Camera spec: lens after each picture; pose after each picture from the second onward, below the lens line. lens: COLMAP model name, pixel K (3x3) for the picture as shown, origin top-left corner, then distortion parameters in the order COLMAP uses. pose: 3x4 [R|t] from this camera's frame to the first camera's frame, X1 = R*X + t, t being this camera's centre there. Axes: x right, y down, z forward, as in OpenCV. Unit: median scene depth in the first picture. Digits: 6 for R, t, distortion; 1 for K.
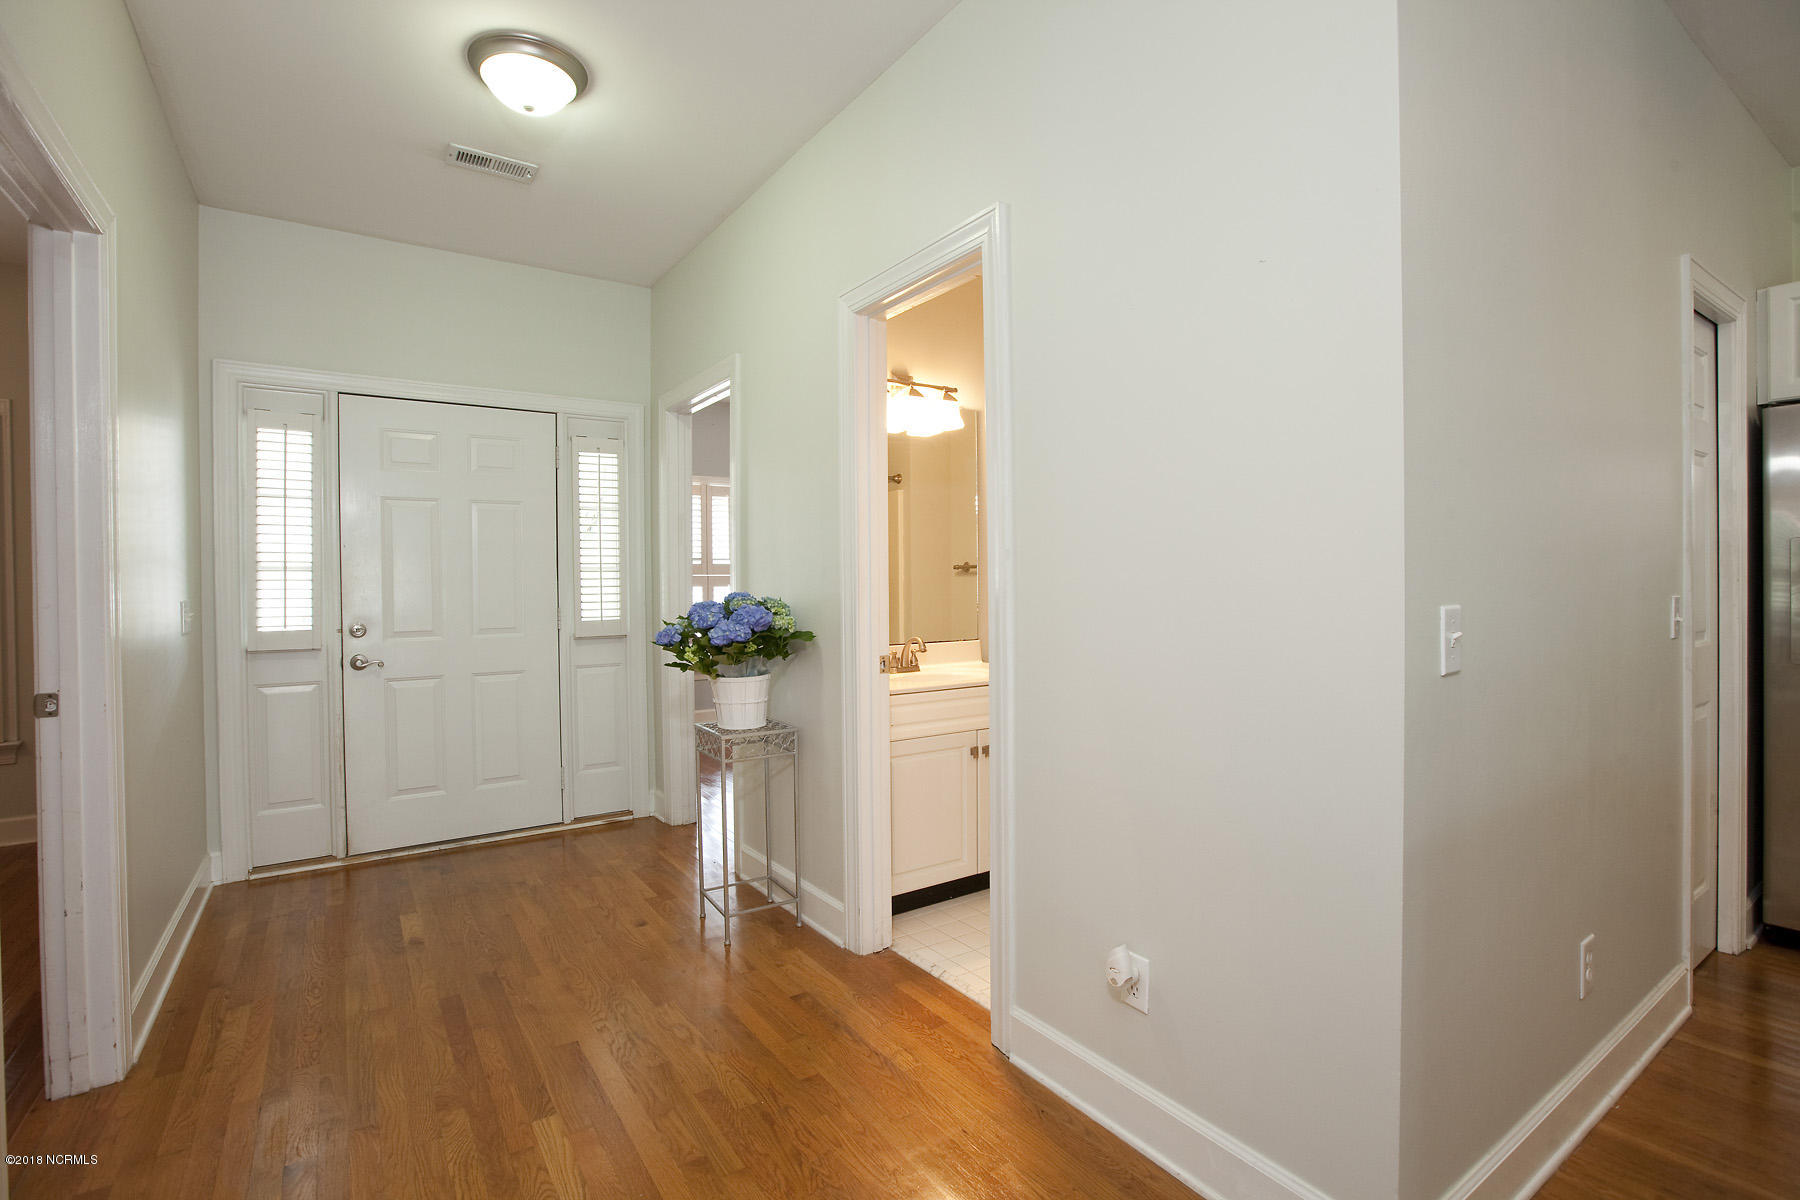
lens RADIAL K [[827.5, 0, 897.7], [0, 827.5, 593.0], [0, 0, 1]] dist [-0.003214, 0.000178]
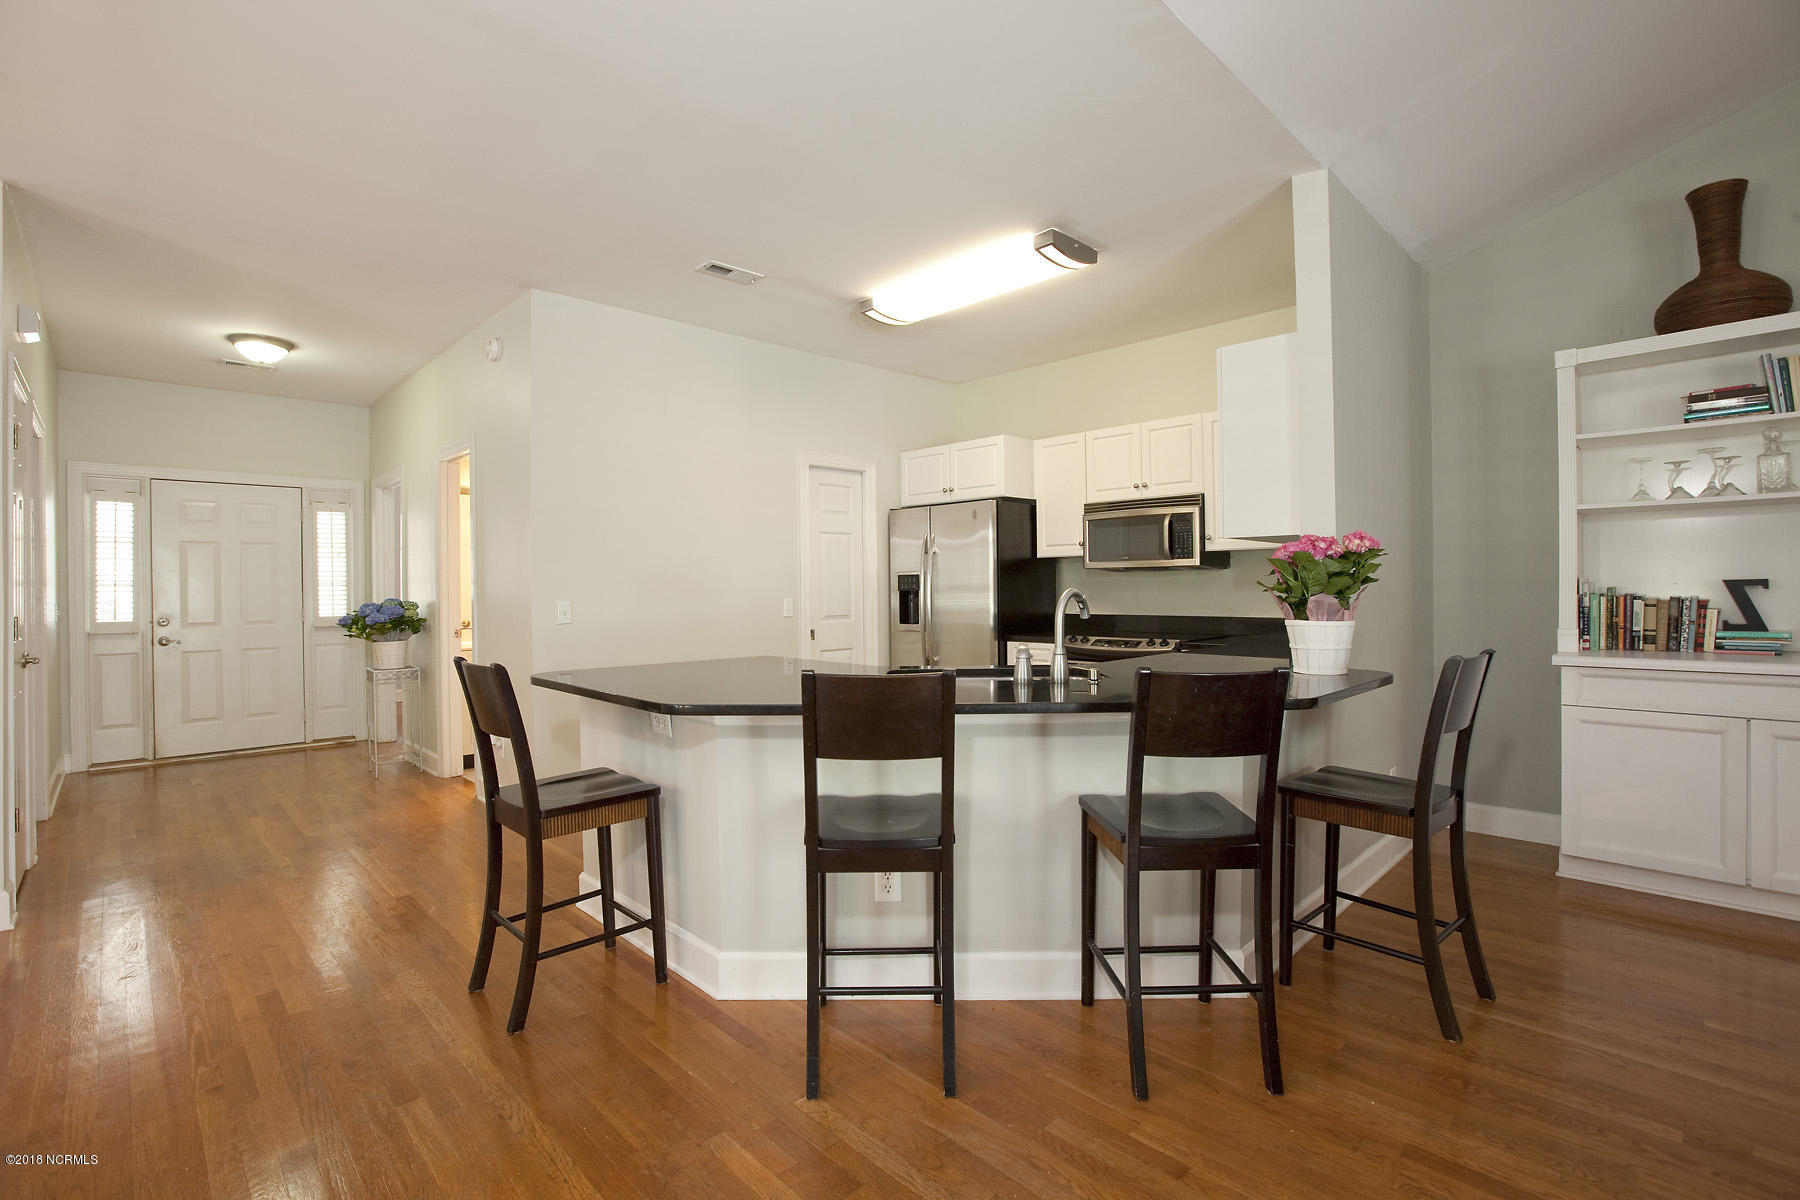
lens RADIAL K [[827.5, 0, 897.7], [0, 827.5, 593.0], [0, 0, 1]] dist [-0.003214, 0.000178]
pose [[0.988355, -0.001485, 0.152159, 0.553438], [0.003082, 0.999943, -0.010263, 0.008862], [-0.152135, 0.010613, 0.988303, -0.865056]]
